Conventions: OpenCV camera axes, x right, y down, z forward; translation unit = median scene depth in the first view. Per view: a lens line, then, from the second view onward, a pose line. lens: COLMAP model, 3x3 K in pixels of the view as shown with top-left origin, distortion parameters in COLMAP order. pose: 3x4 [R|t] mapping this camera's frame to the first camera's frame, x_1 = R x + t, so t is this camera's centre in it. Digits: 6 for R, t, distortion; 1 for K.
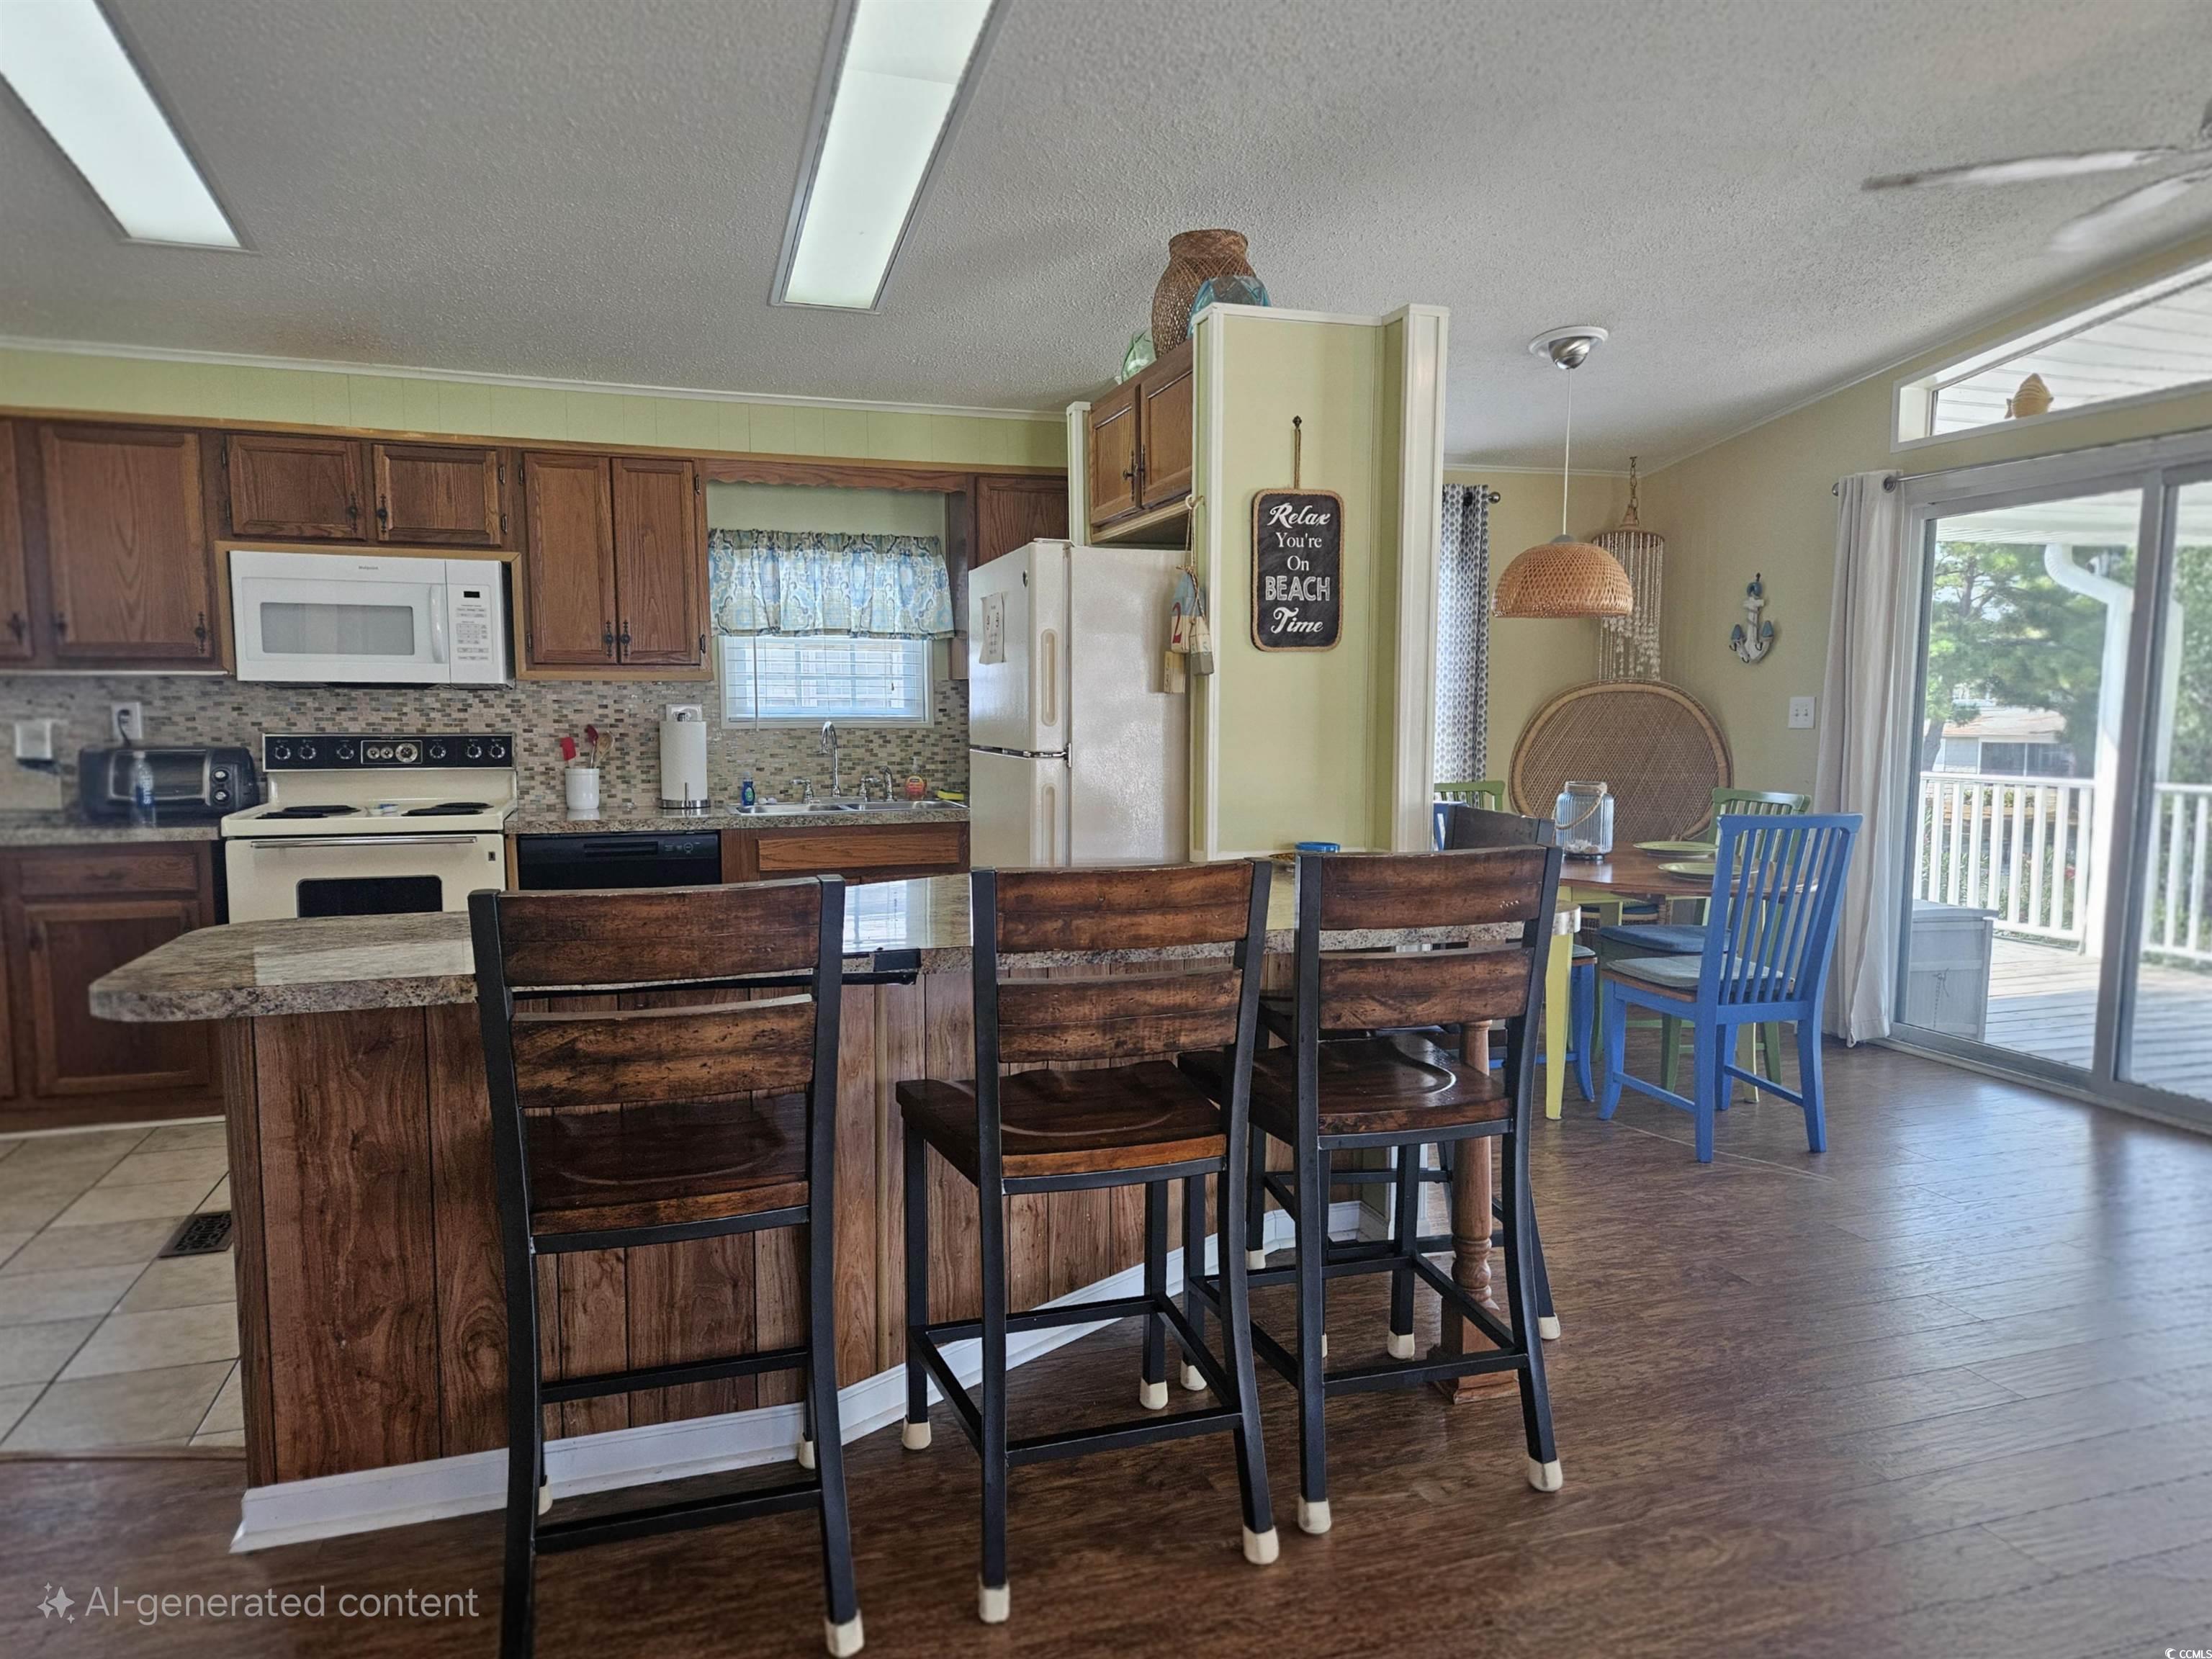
lens RADIAL K [[1471.3, 0, 1104.3], [0, 1471.3, 849.1], [0, 0, 1]] dist [0.067333, -0.064061]
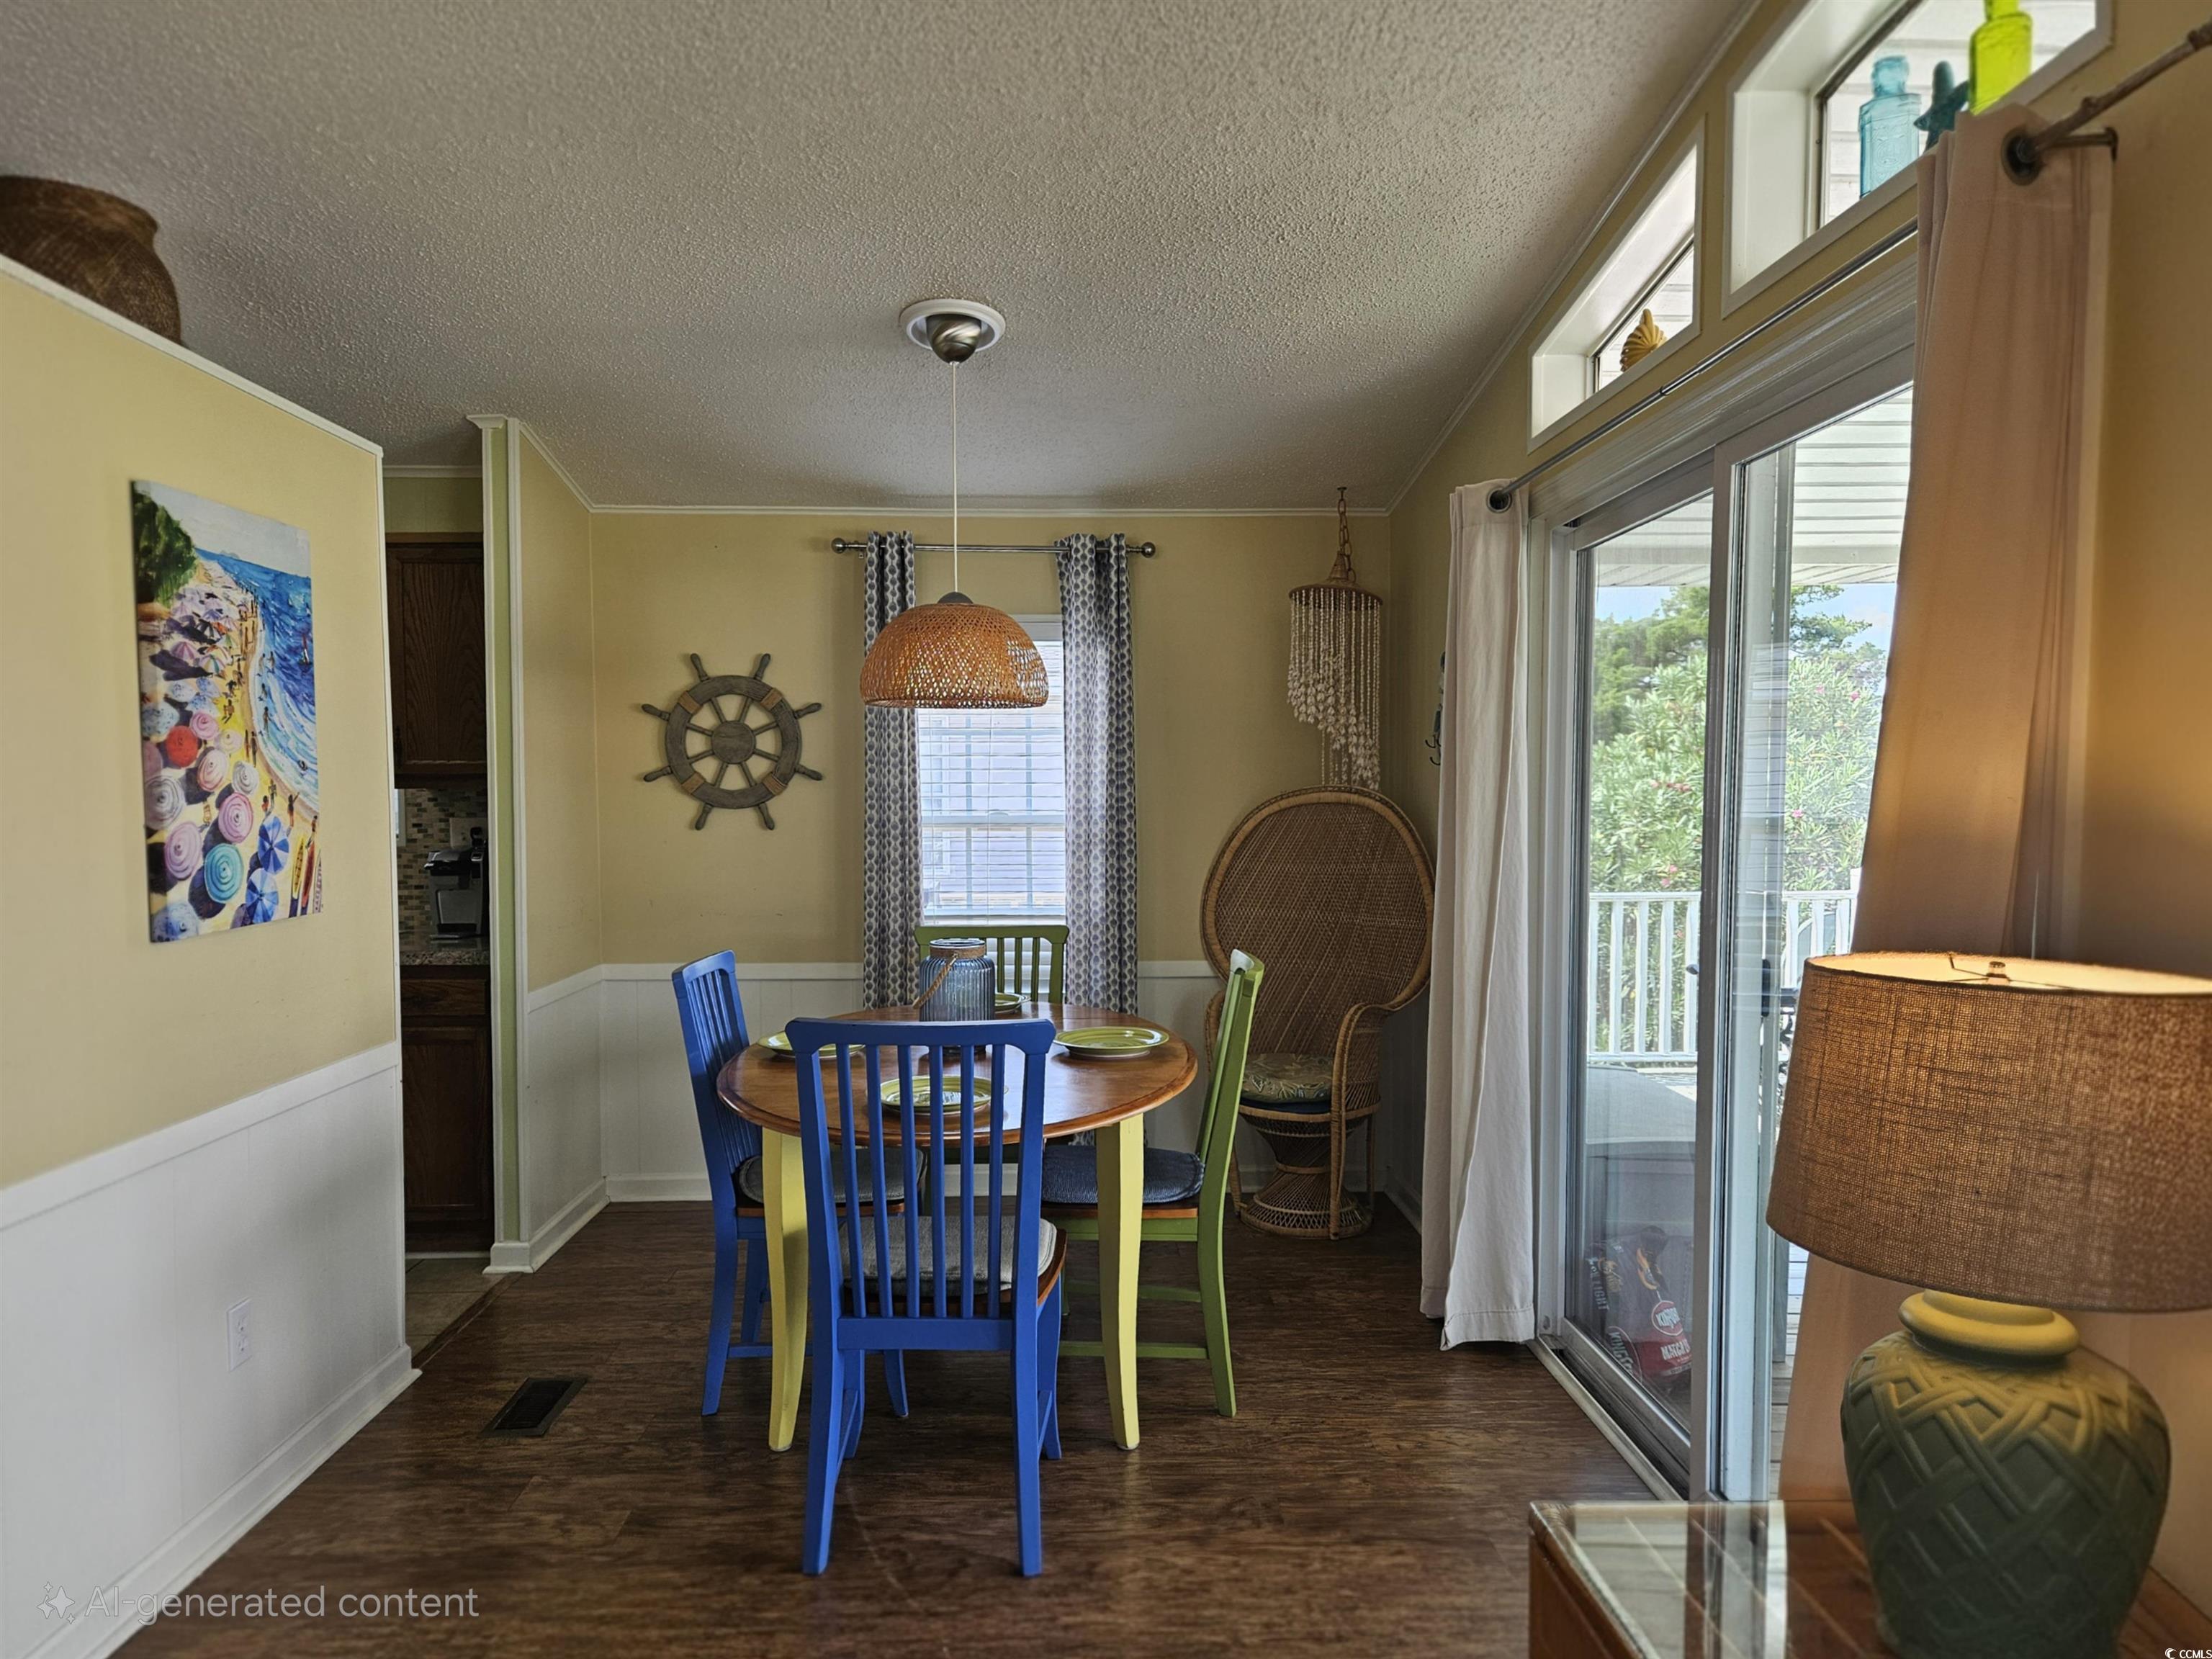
lens RADIAL K [[1471.3, 0, 1104.3], [0, 1471.3, 849.1], [0, 0, 1]] dist [0.067333, -0.064061]
pose [[0.960357, 0.009500, -0.278610, 0.579286], [-0.026483, 0.998008, -0.057254, -0.049503], [0.277511, 0.062363, 0.958696, 0.346896]]
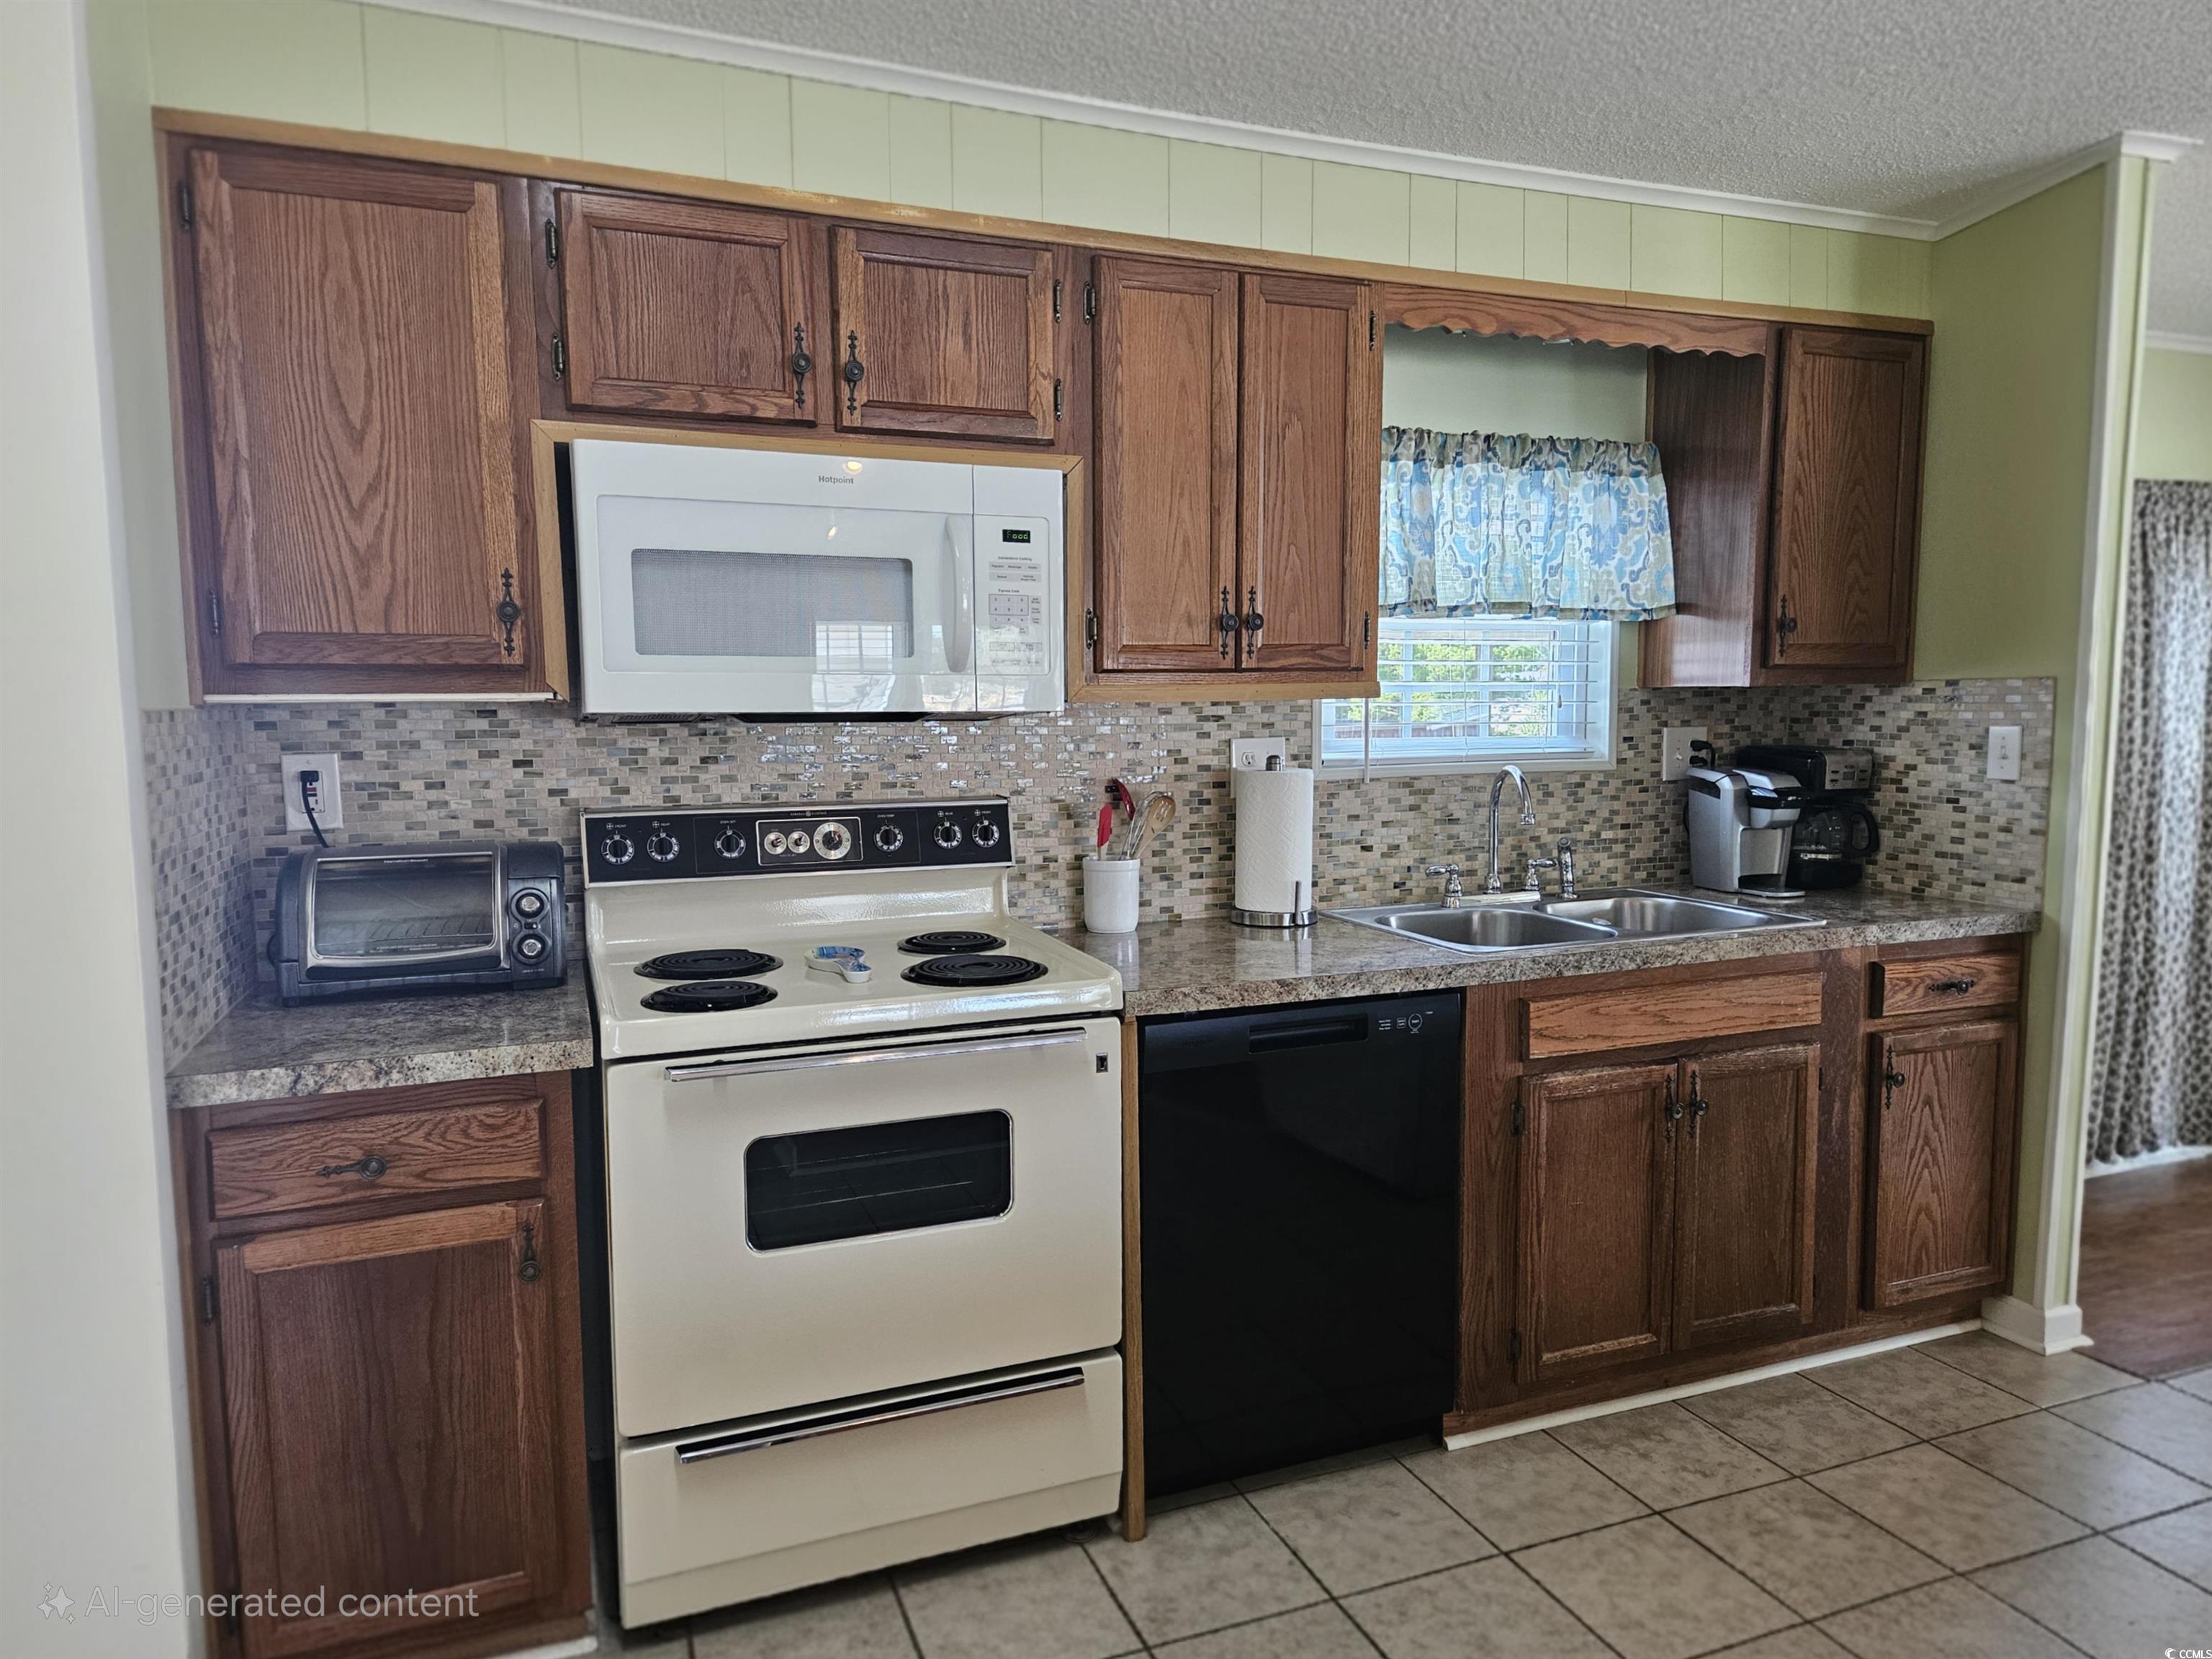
lens RADIAL K [[1471.3, 0, 1104.3], [0, 1471.3, 849.1], [0, 0, 1]] dist [0.067333, -0.064061]
pose [[0.998017, -0.013339, 0.061517, -0.414695], [0.012962, 0.999895, 0.006522, -0.065584], [-0.061597, -0.005712, 0.998085, 0.481795]]
